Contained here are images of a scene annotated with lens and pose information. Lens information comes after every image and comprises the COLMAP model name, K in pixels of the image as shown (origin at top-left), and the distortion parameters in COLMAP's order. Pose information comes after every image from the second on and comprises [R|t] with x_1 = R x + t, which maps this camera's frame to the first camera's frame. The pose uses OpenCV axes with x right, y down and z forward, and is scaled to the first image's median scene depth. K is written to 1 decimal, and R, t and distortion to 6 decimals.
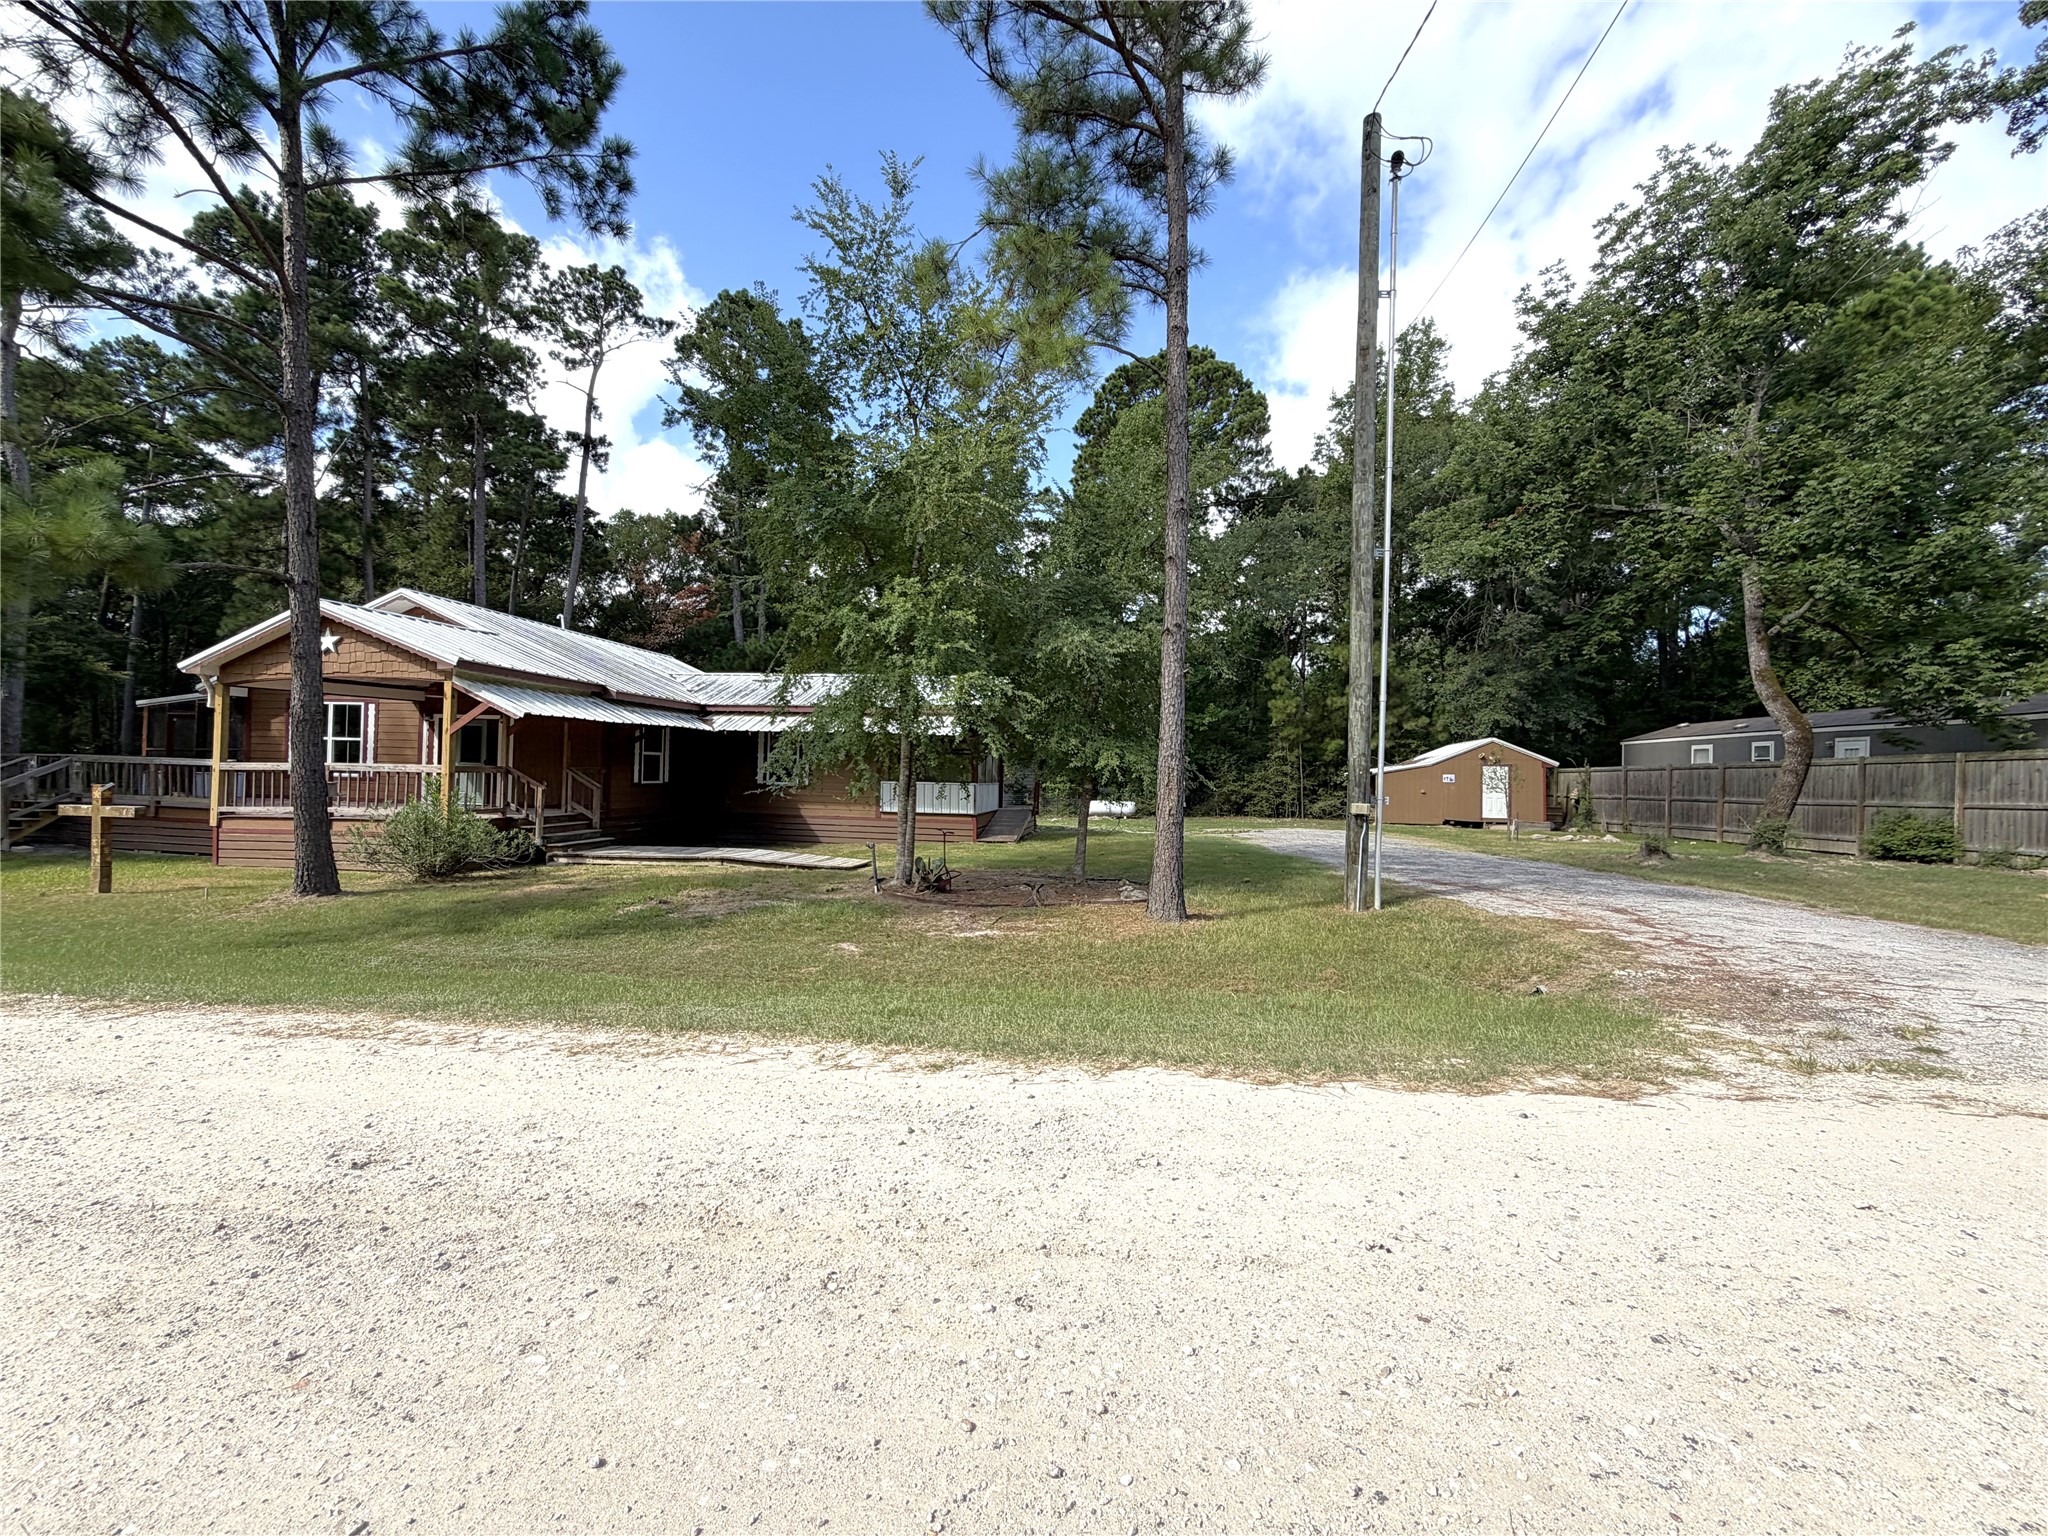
lens RADIAL K [[822.0, 0, 1021.5], [0, 822.0, 771.0], [0, 0, 1]] dist [-0.003551, -0.000150]
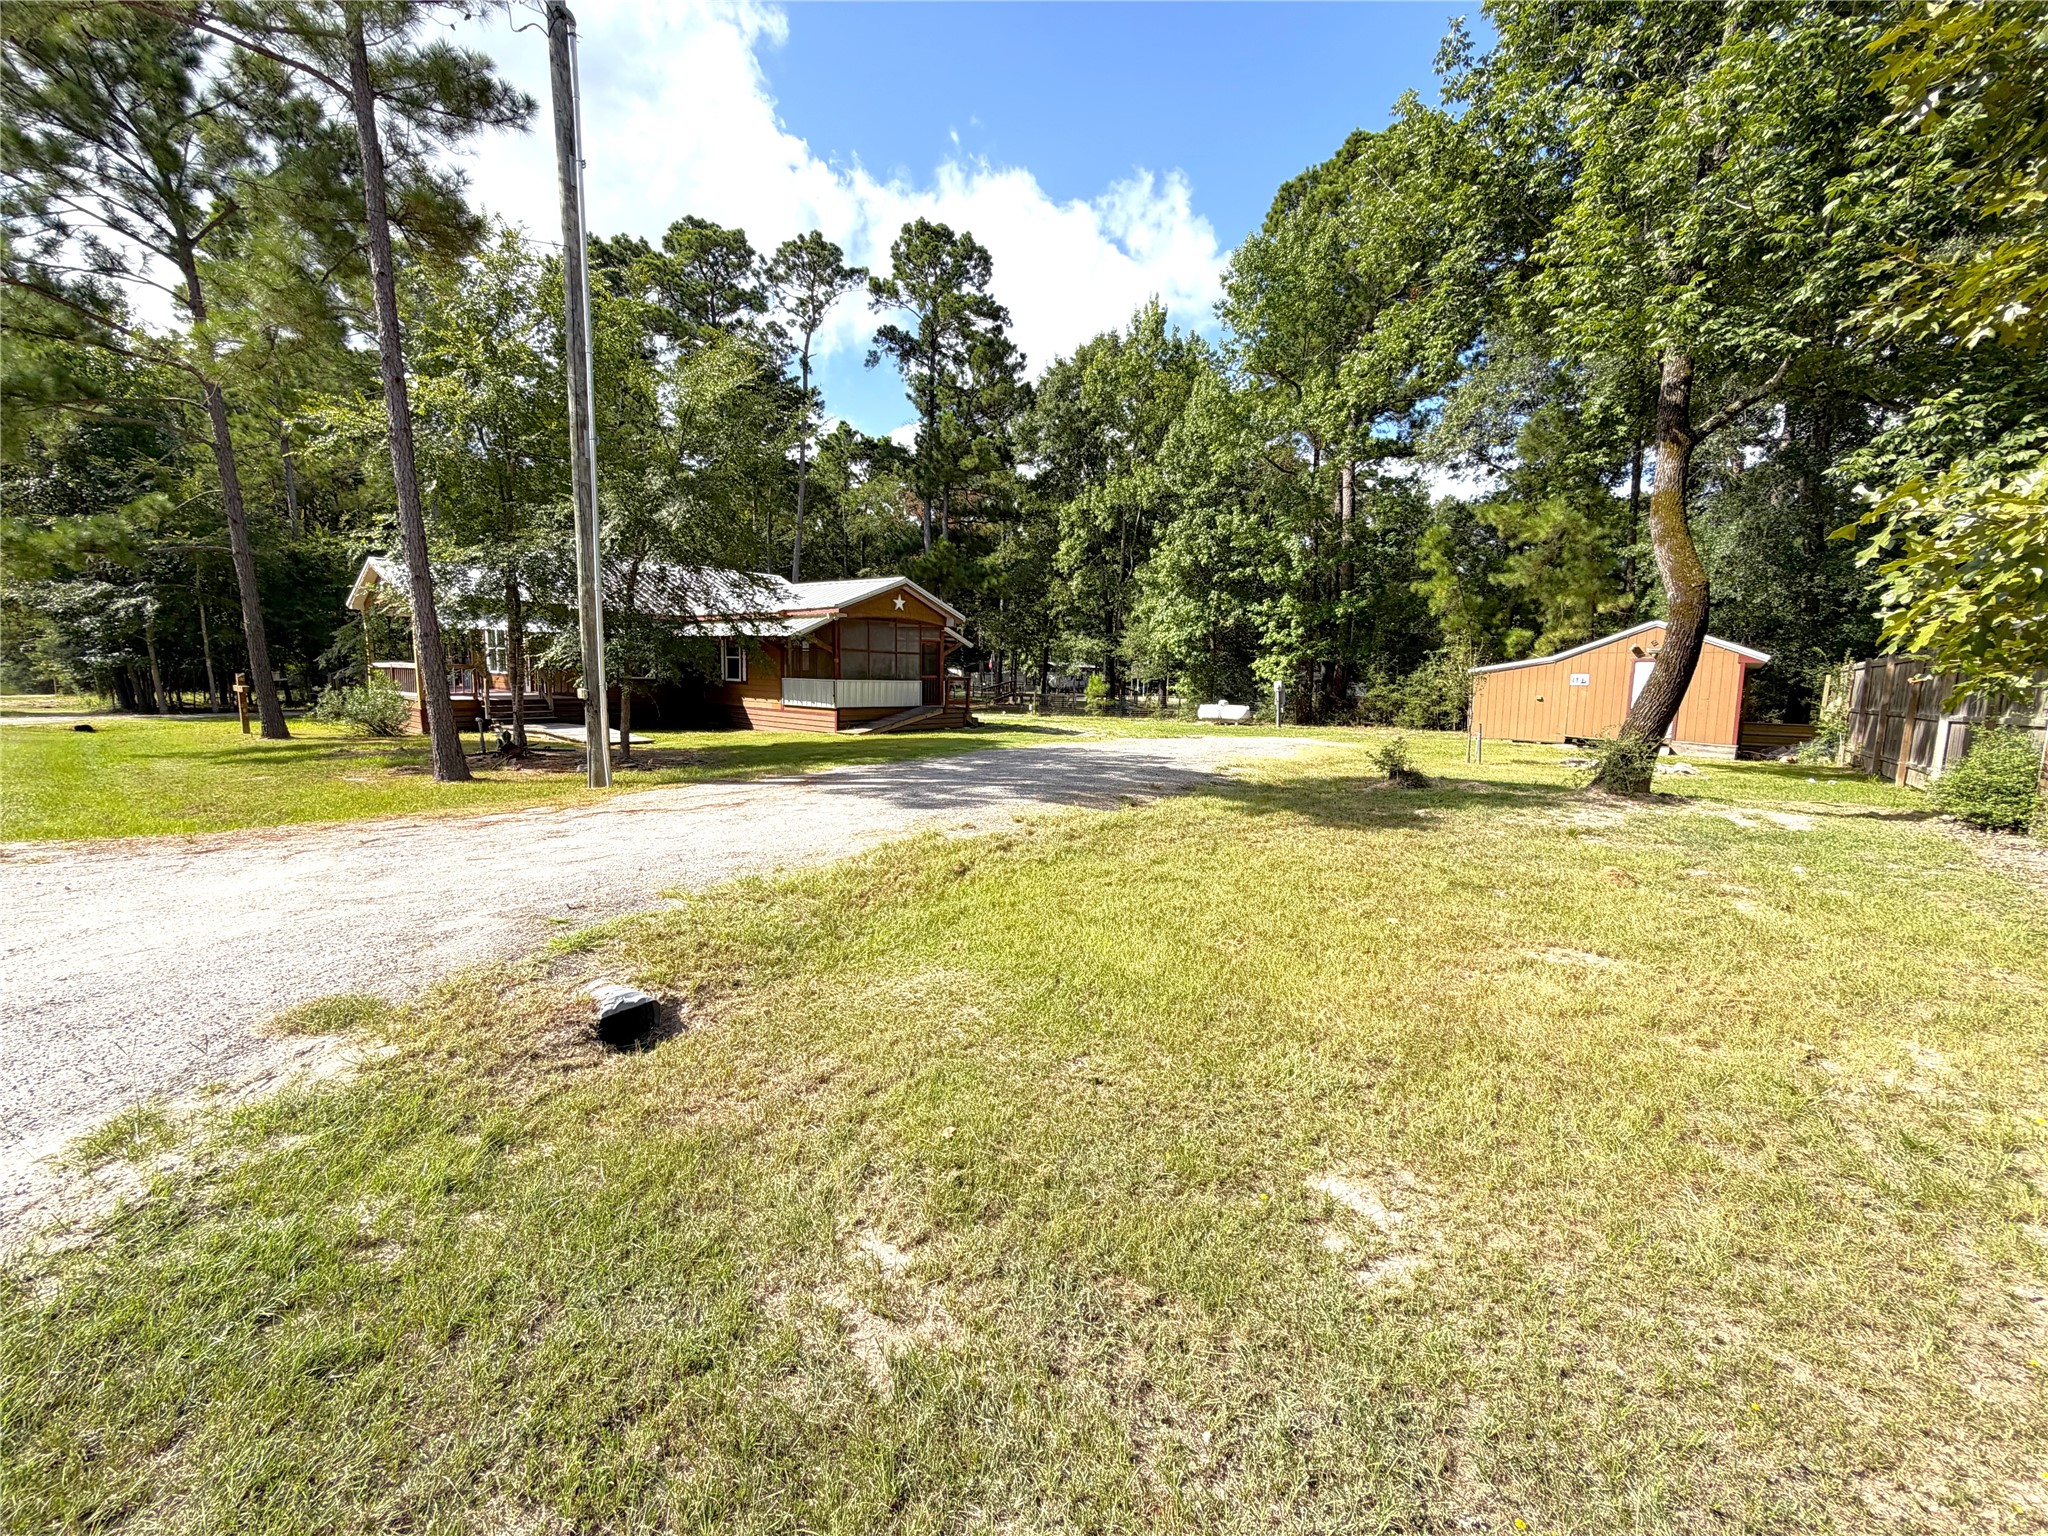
lens RADIAL K [[822.0, 0, 1021.5], [0, 822.0, 771.0], [0, 0, 1]] dist [-0.003551, -0.000150]
pose [[0.853335, 0.060620, -0.517827, 0.635462], [-0.001718, 0.993539, 0.113480, 0.009641], [0.521361, -0.095947, 0.847925, 0.162607]]
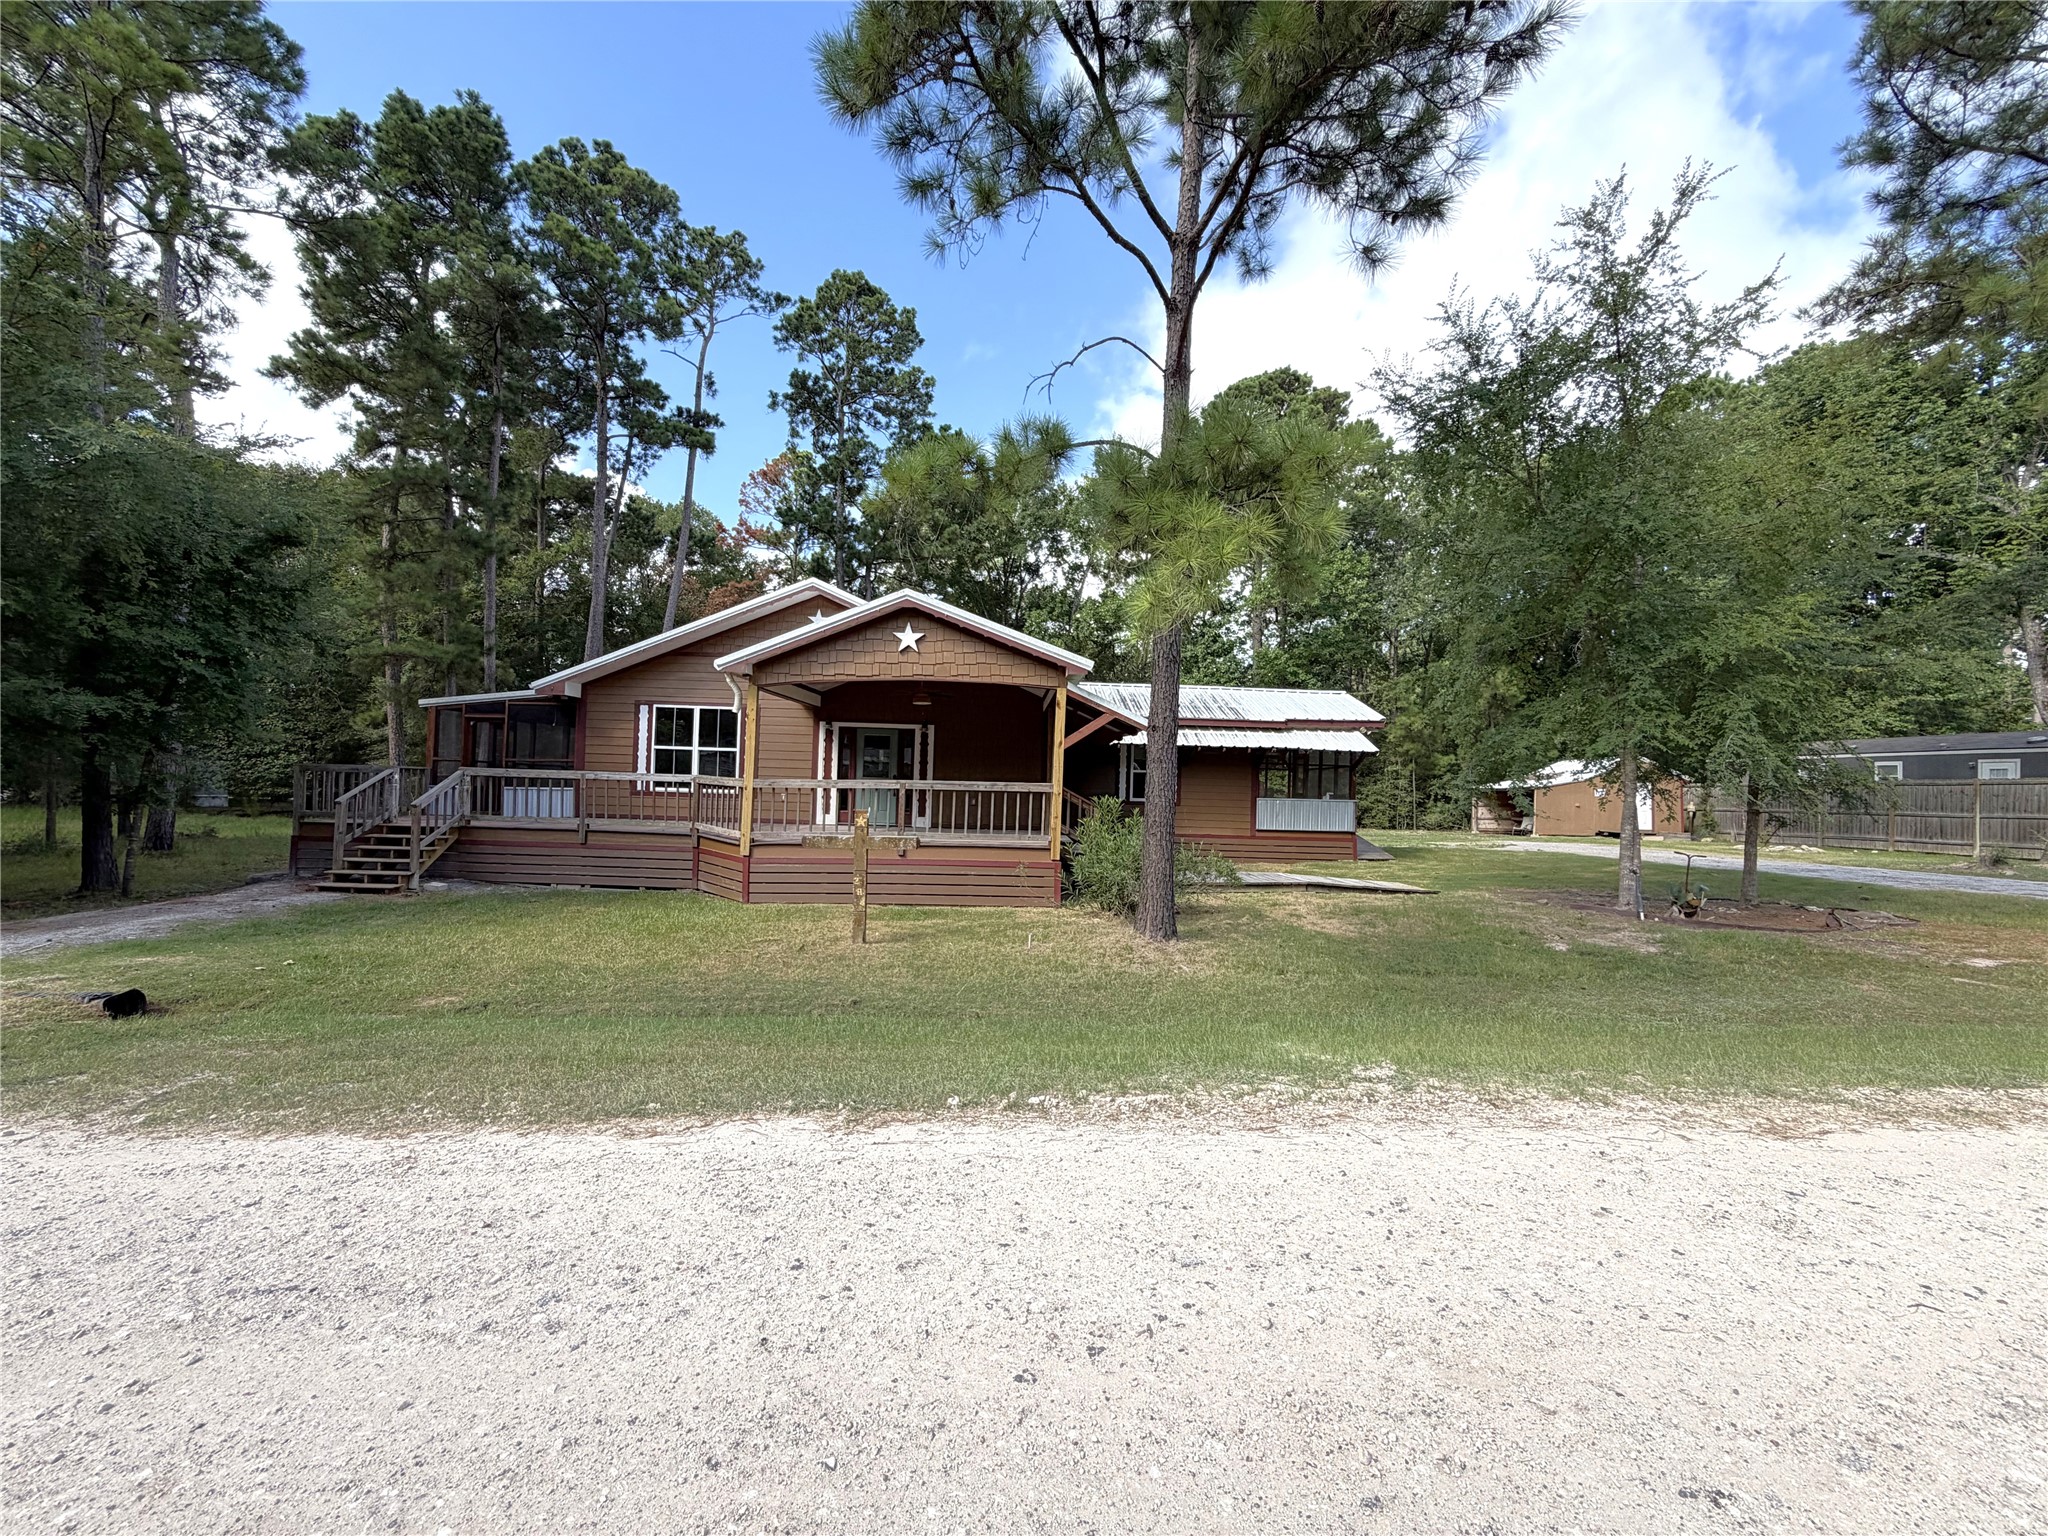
lens RADIAL K [[822.0, 0, 1021.5], [0, 822.0, 771.0], [0, 0, 1]] dist [-0.003551, -0.000150]
pose [[0.988250, 0.006562, 0.152704, -0.509237], [-0.005092, 0.999937, -0.010015, -0.007320], [-0.152760, 0.009120, 0.988221, 0.079944]]
